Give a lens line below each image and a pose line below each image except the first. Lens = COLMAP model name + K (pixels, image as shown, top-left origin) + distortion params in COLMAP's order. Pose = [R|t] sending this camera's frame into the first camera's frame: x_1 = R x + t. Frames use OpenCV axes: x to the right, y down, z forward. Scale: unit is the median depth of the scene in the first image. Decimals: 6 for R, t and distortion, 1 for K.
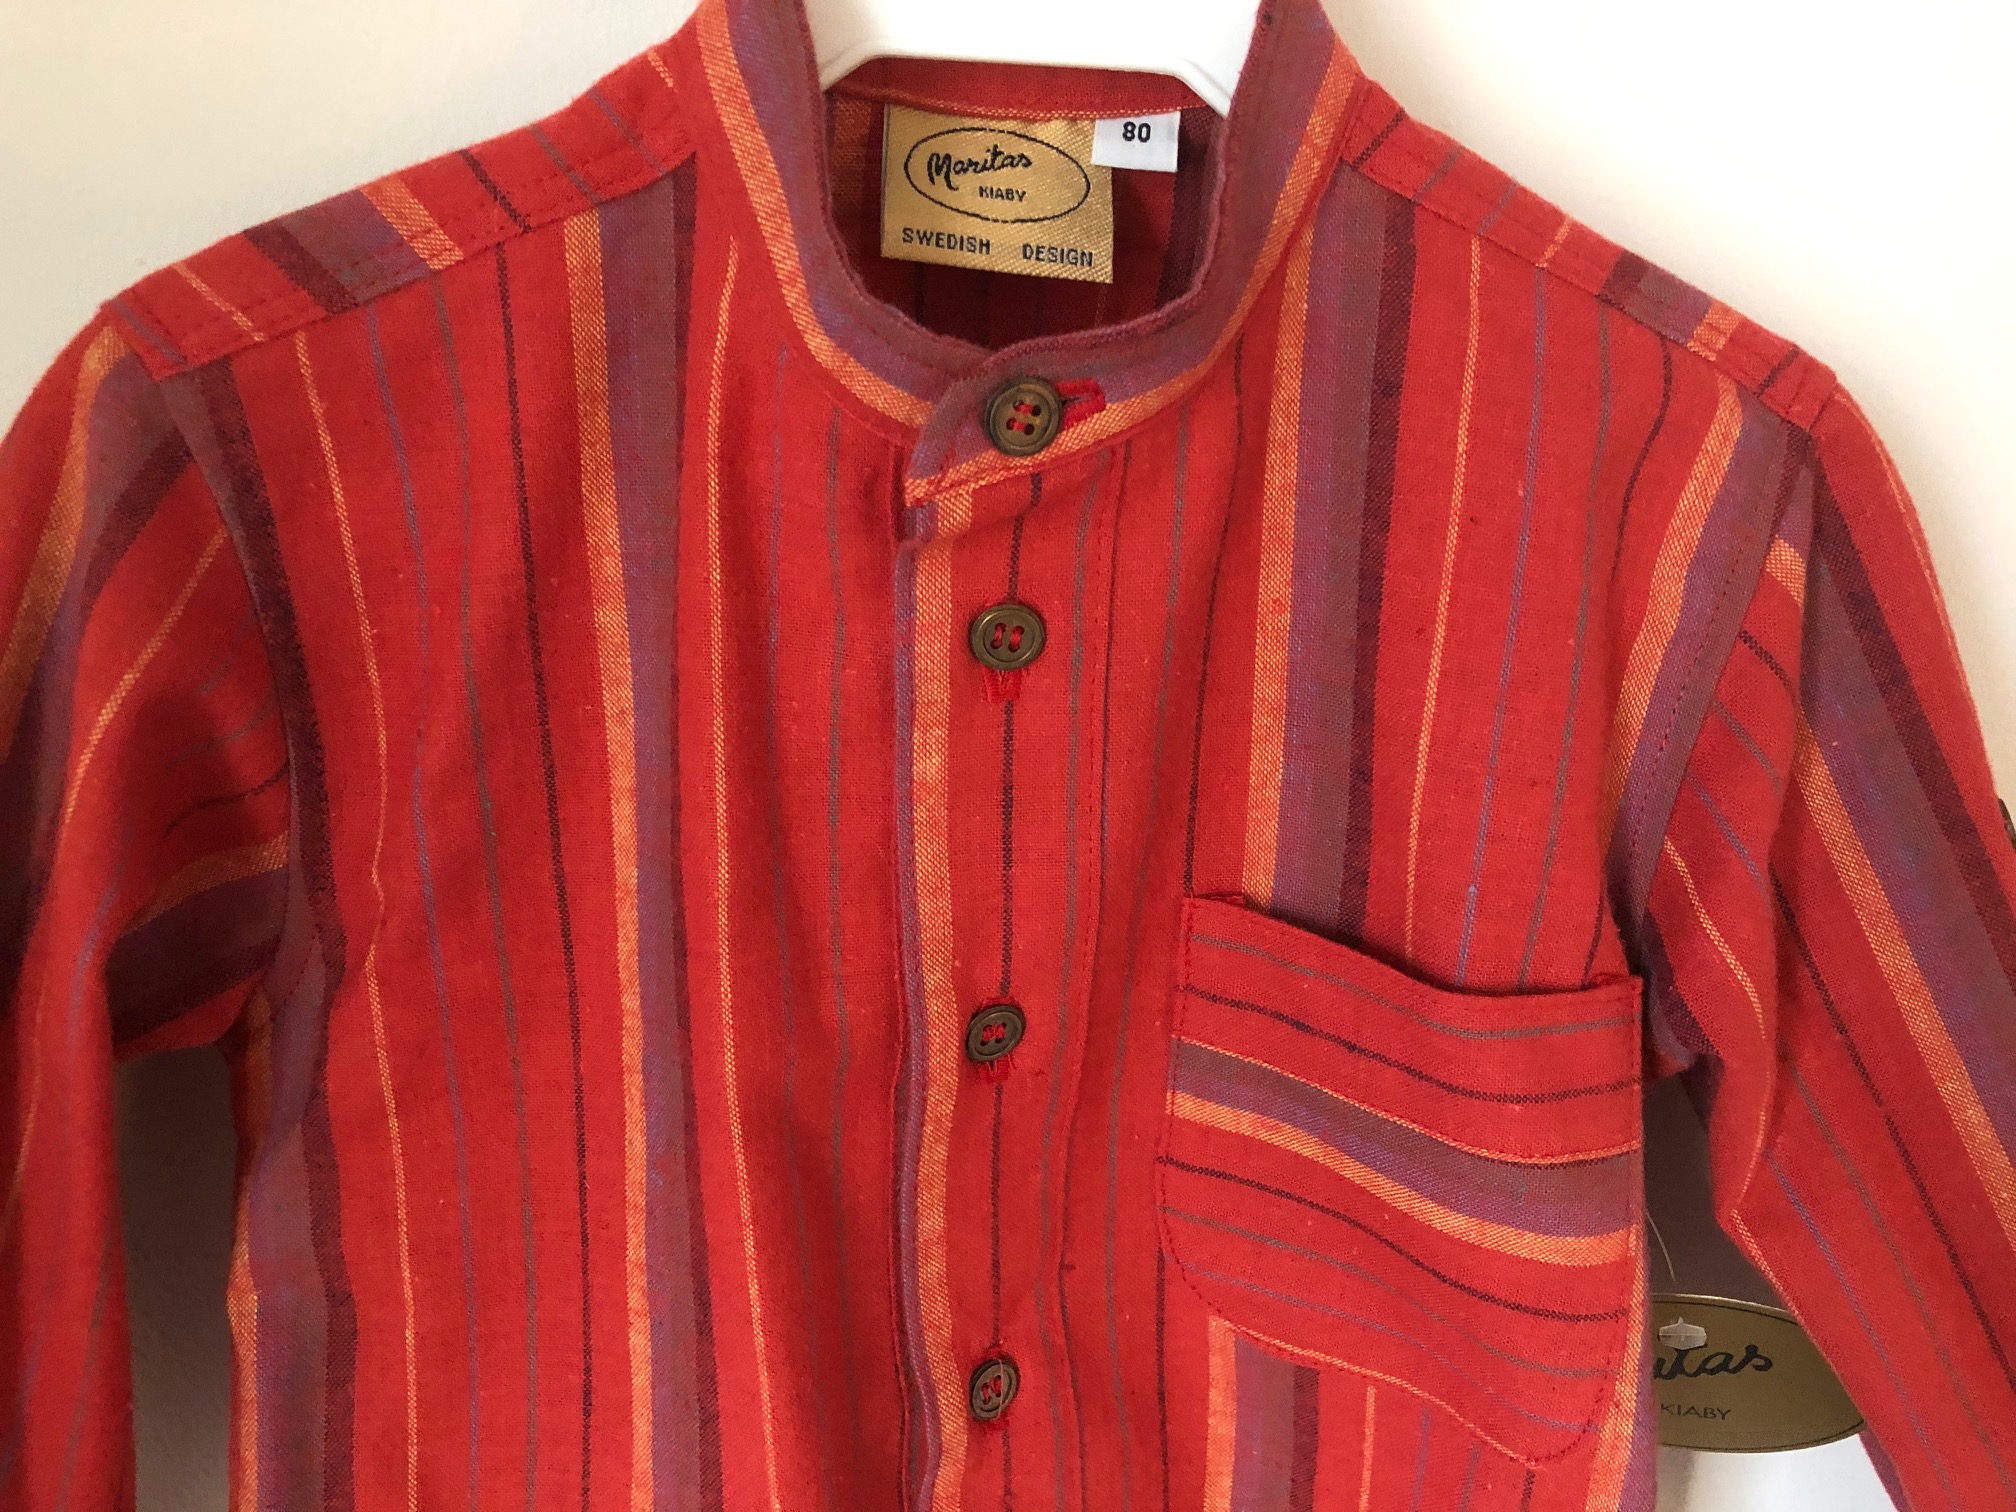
lens RADIAL K [[1650.6, 0, 1008.0], [0, 1650.6, 756.0], [0, 0, 1]] dist [0.005975, -0.013363]
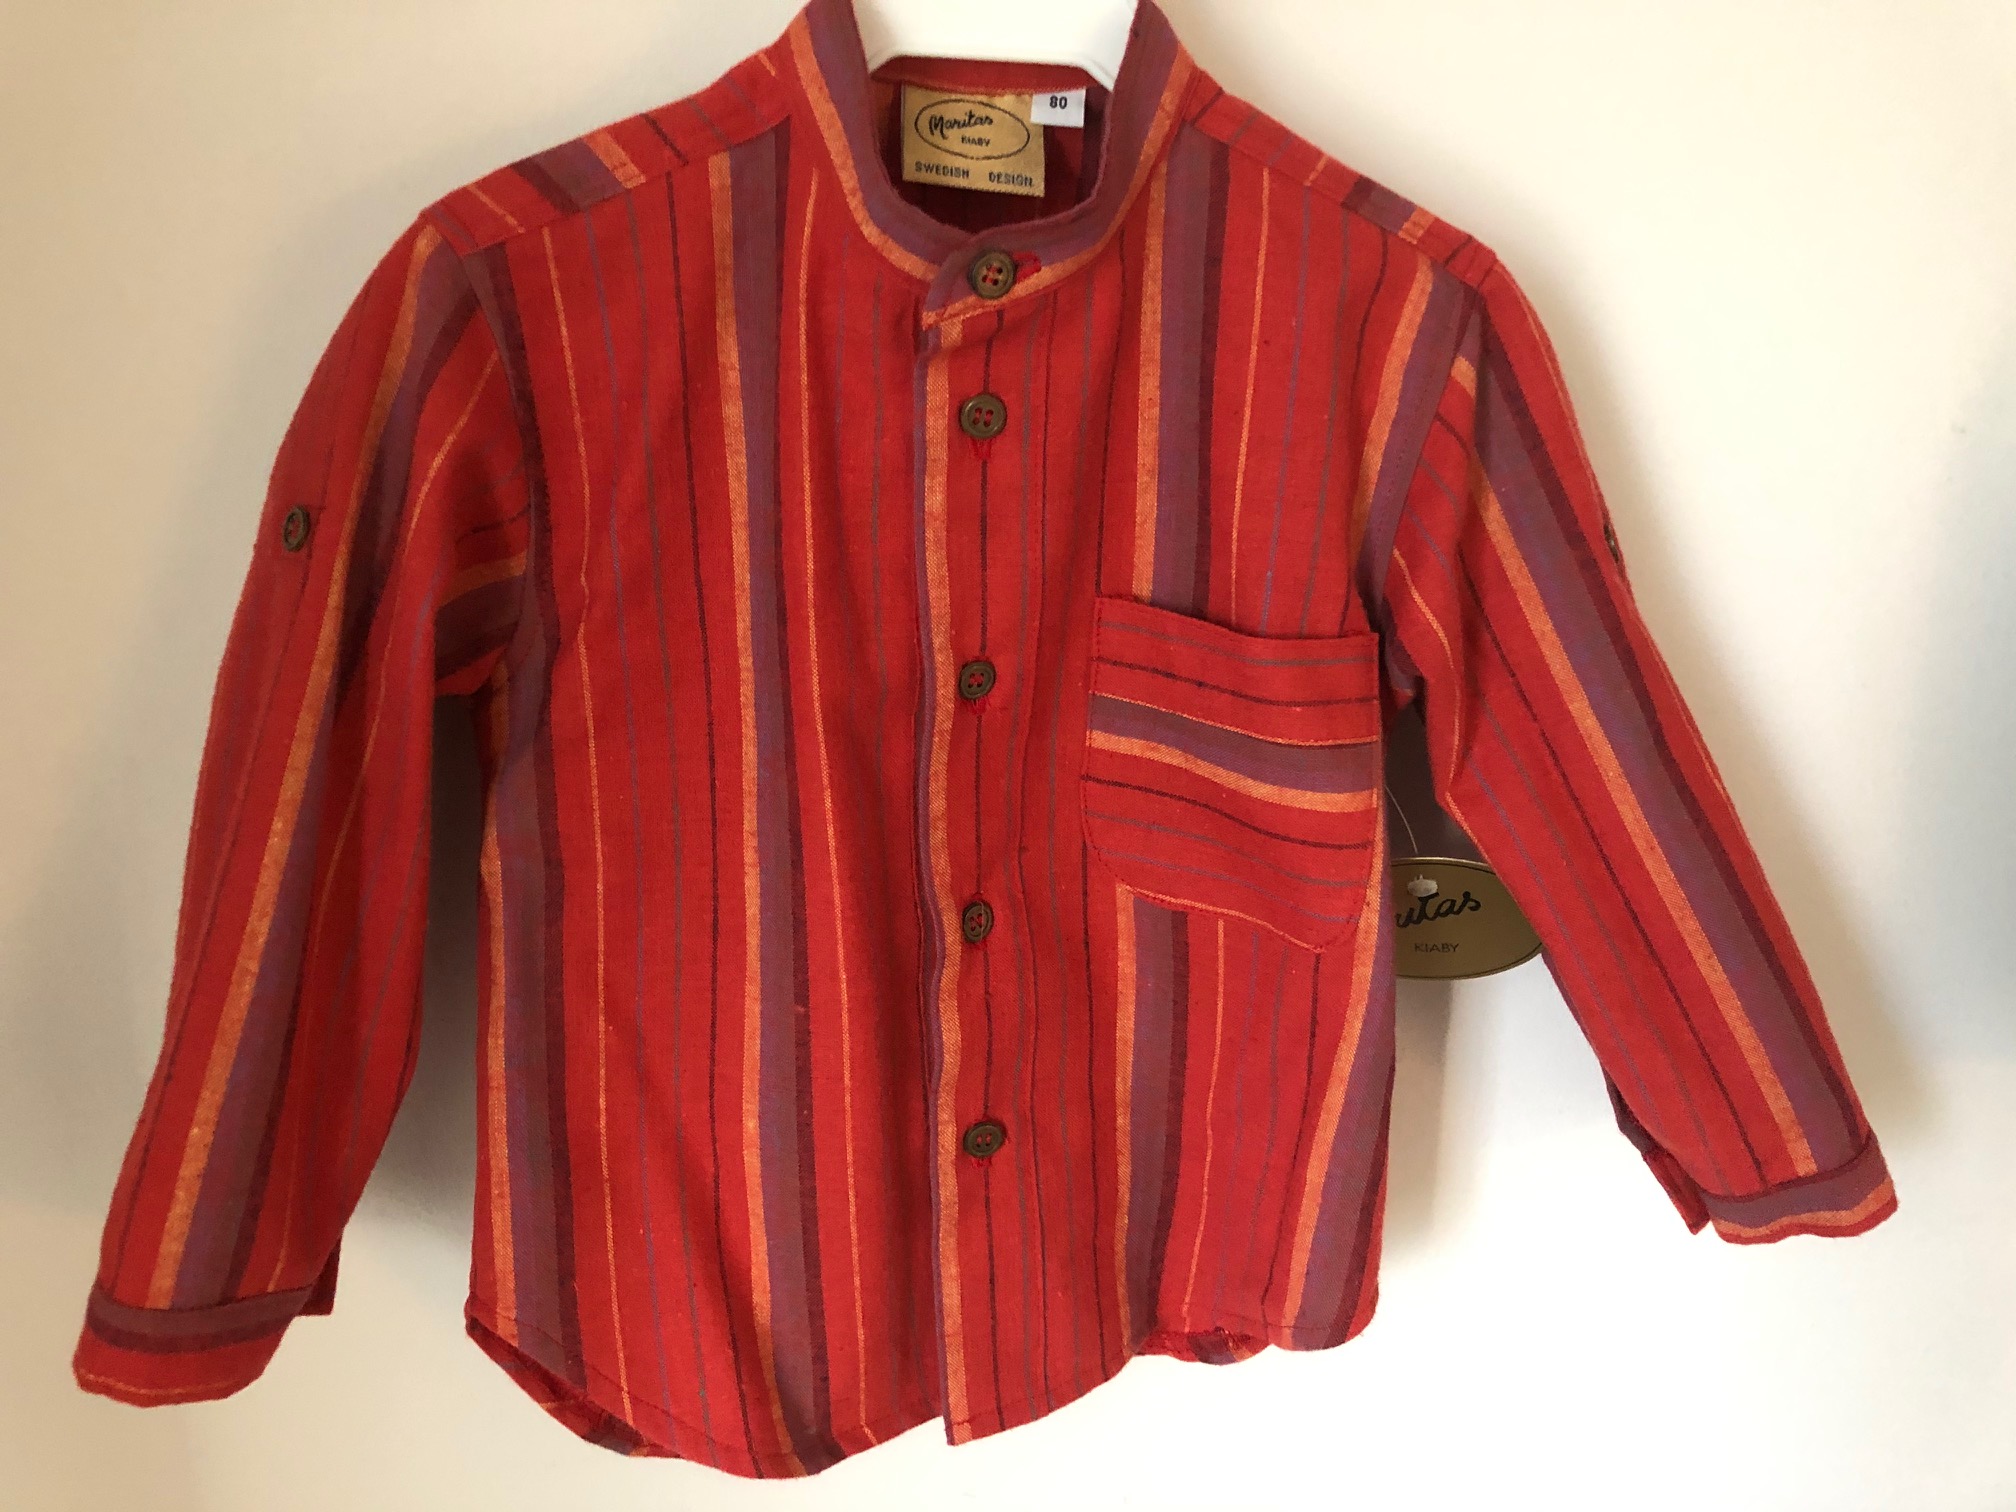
lens RADIAL K [[1645.2, 0, 1008.0], [0, 1645.2, 756.0], [0, 0, 1]] dist [0.113534, -0.354017]
pose [[0.999375, -0.013704, 0.032601, -0.032051], [0.012990, 0.999673, 0.022018, 0.217932], [-0.032892, -0.021581, 0.999226, -0.614514]]
